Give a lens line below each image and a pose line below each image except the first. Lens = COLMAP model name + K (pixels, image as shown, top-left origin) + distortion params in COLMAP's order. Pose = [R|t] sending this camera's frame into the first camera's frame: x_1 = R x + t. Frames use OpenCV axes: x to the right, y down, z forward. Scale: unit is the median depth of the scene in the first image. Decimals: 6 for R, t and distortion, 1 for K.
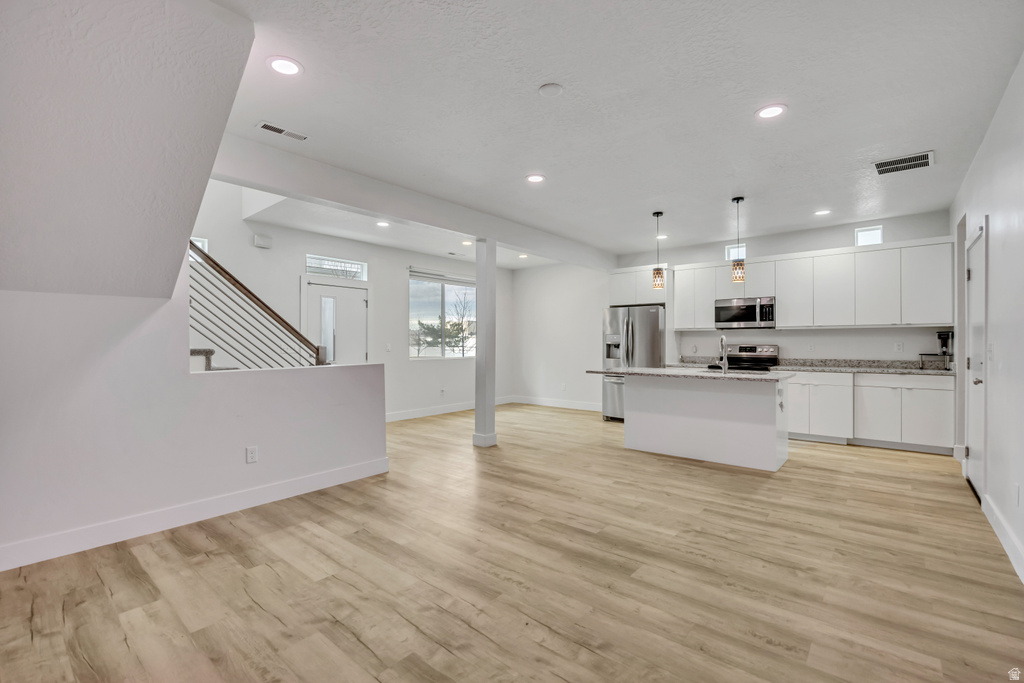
lens RADIAL K [[455.0, 0, 510.6], [0, 455.0, 346.3], [0, 0, 1]] dist [-0.013484, -0.000625]
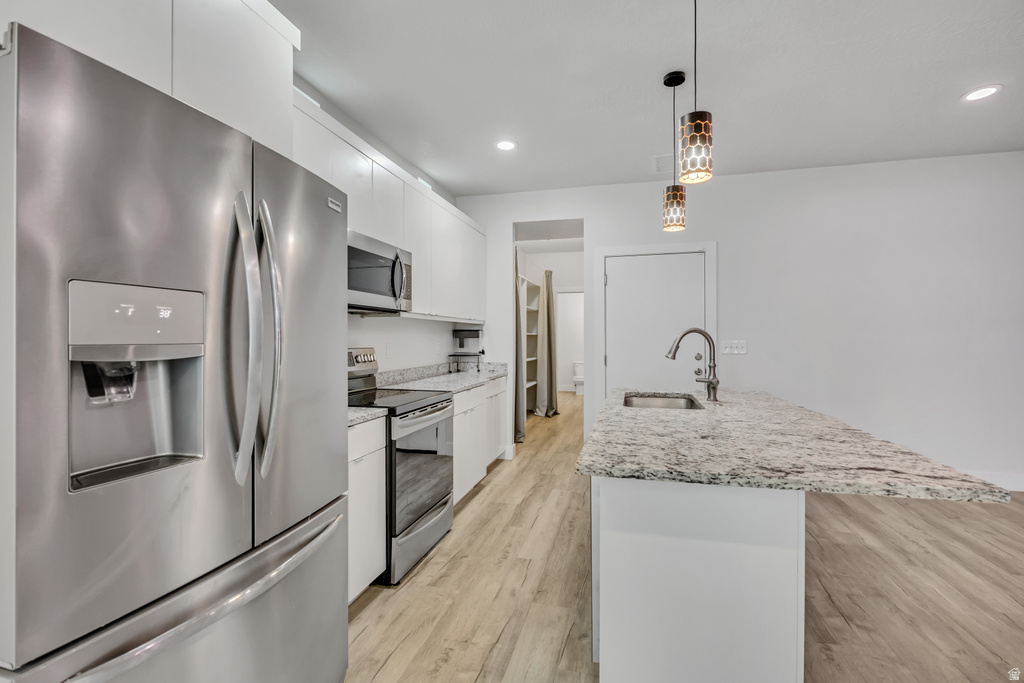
lens RADIAL K [[455.0, 0, 507.2], [0, 455.0, 340.2], [0, 0, 1]] dist [-0.013484, -0.000625]
pose [[-0.425376, 0.001622, 0.905015, 0.085787], [0.013419, 0.999900, 0.004515, -0.013780], [-0.904917, 0.014065, -0.425355, 1.274498]]
